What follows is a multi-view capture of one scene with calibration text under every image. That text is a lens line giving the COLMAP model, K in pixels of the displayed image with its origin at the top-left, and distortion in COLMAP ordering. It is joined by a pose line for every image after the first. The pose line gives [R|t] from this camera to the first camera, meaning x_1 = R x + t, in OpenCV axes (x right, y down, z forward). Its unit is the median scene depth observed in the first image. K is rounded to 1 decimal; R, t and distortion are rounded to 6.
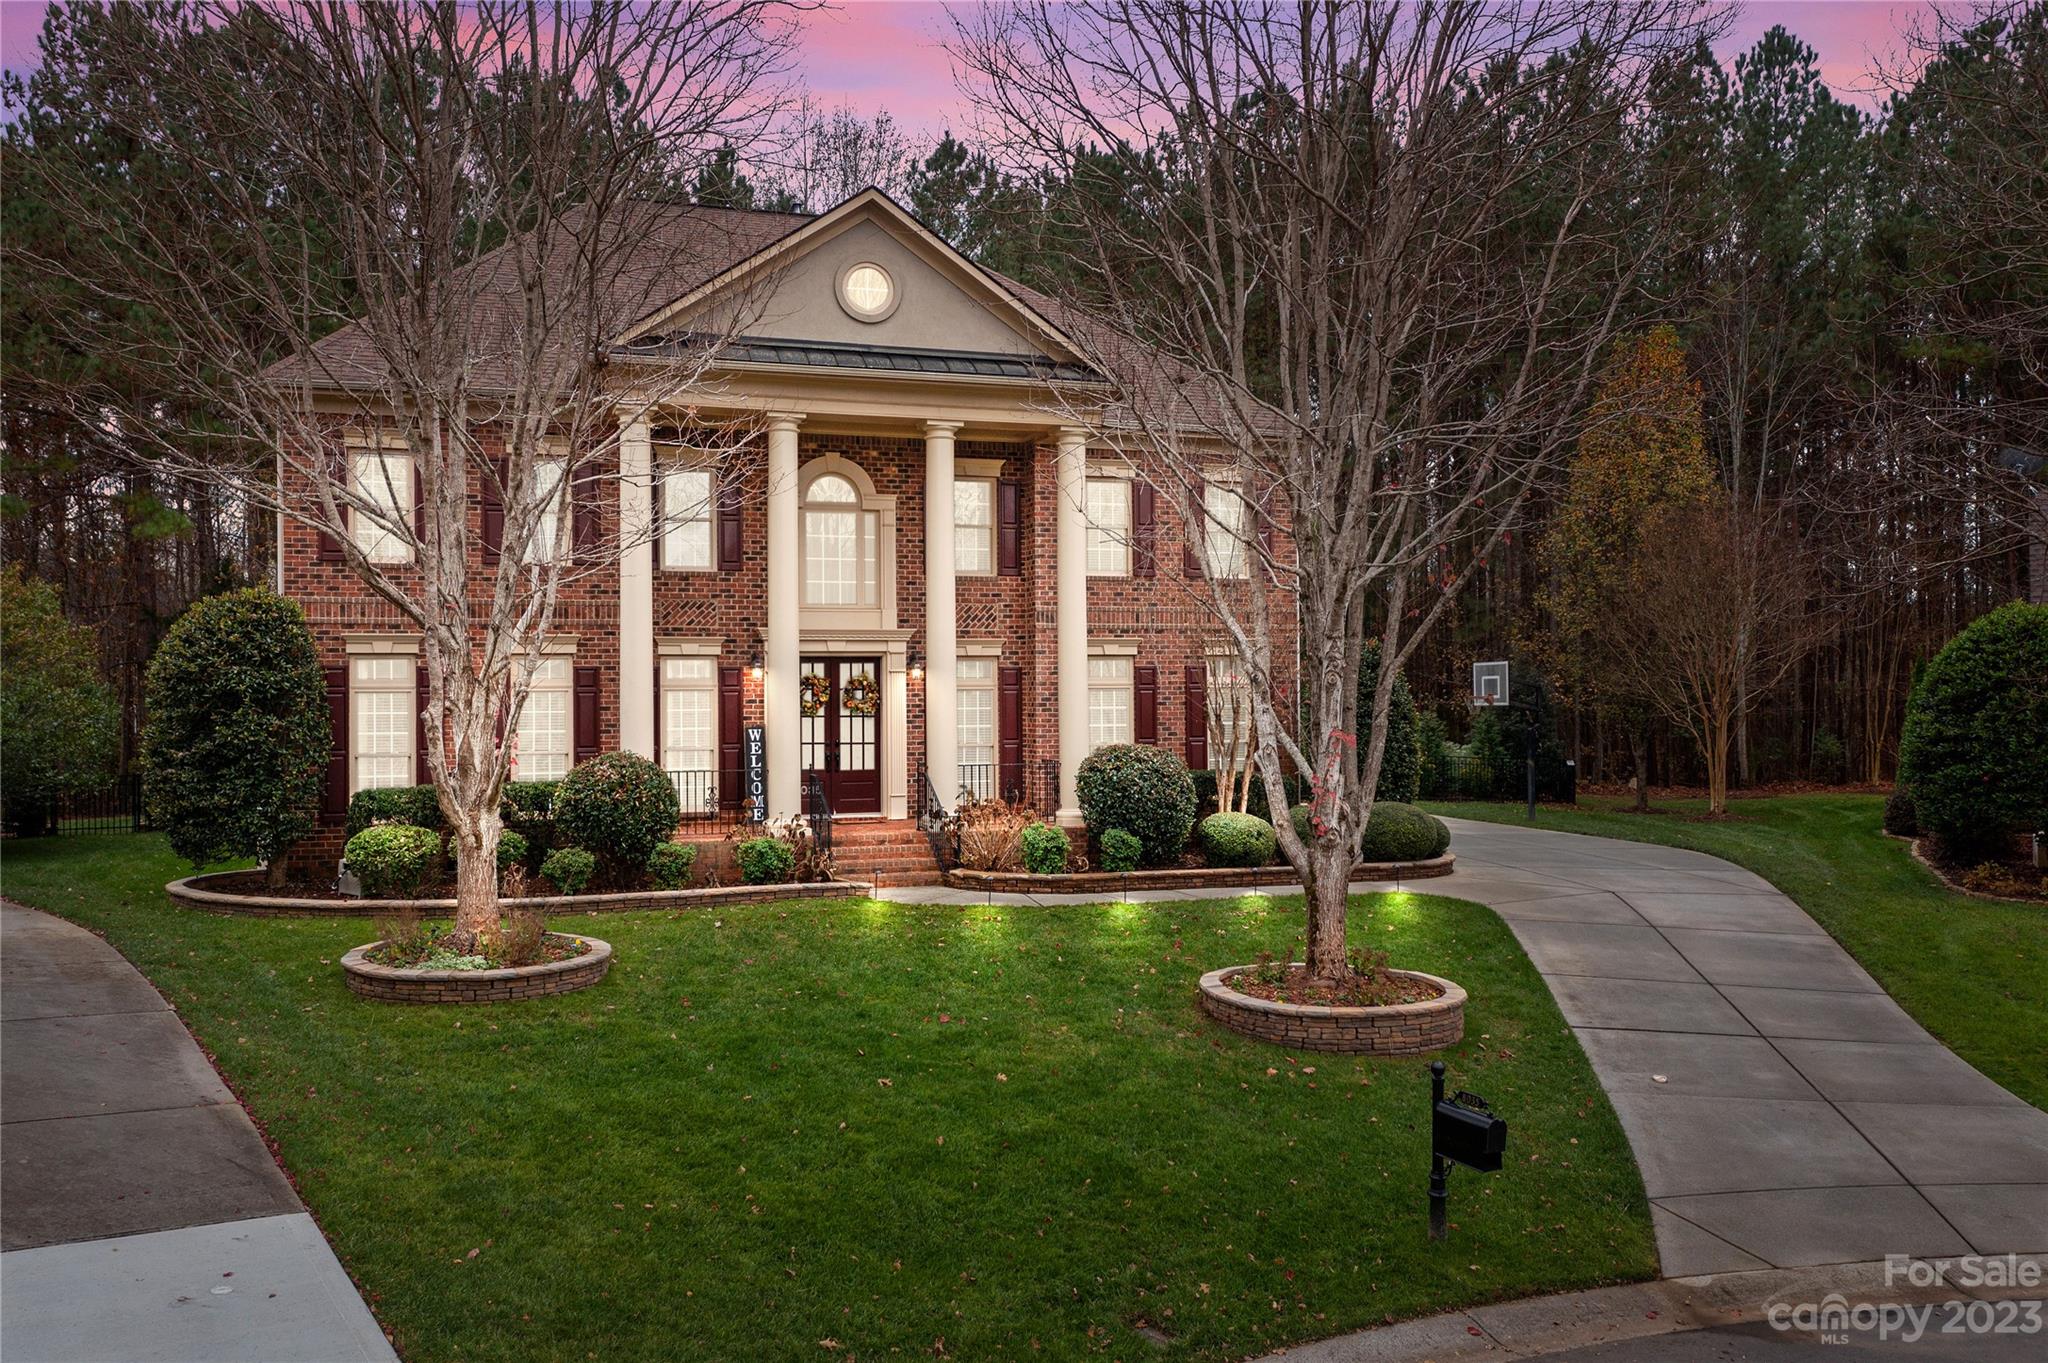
lens RADIAL K [[1649.3, 0, 1022.5], [0, 1649.3, 684.0], [0, 0, 1]] dist [-0.001374, -0.001603]
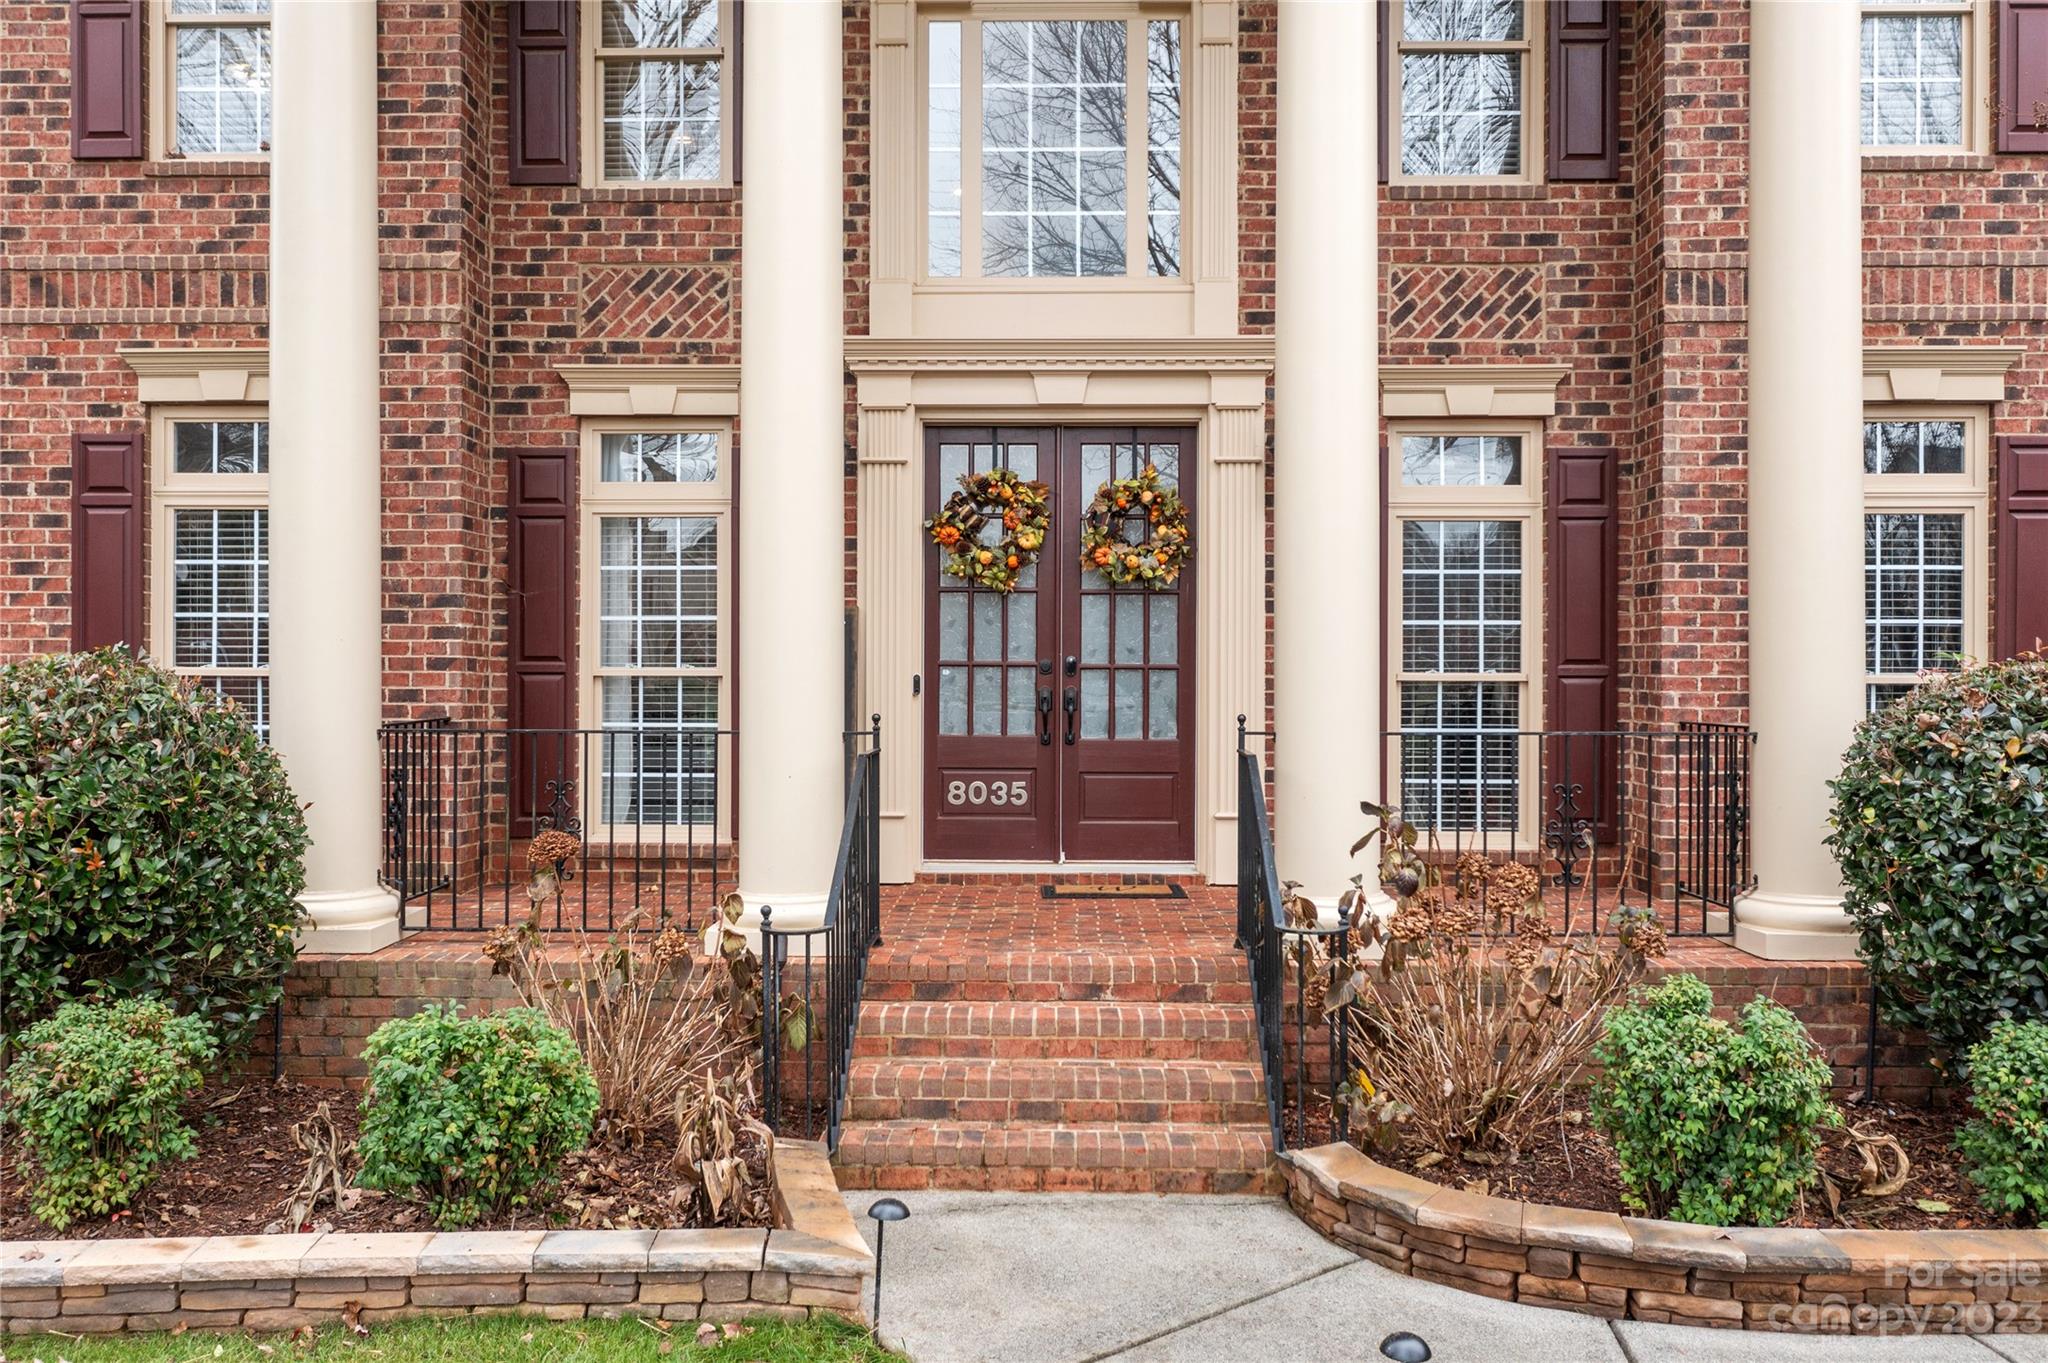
lens RADIAL K [[1649.3, 0, 1021.3], [0, 1649.3, 683.0], [0, 0, 1]] dist [-0.001374, -0.001603]
pose [[0.938123, 0.009496, -0.346172, 0.002226], [-0.006015, 0.999920, 0.011128, 0.035440], [0.346250, -0.008357, 0.938105, 0.656042]]
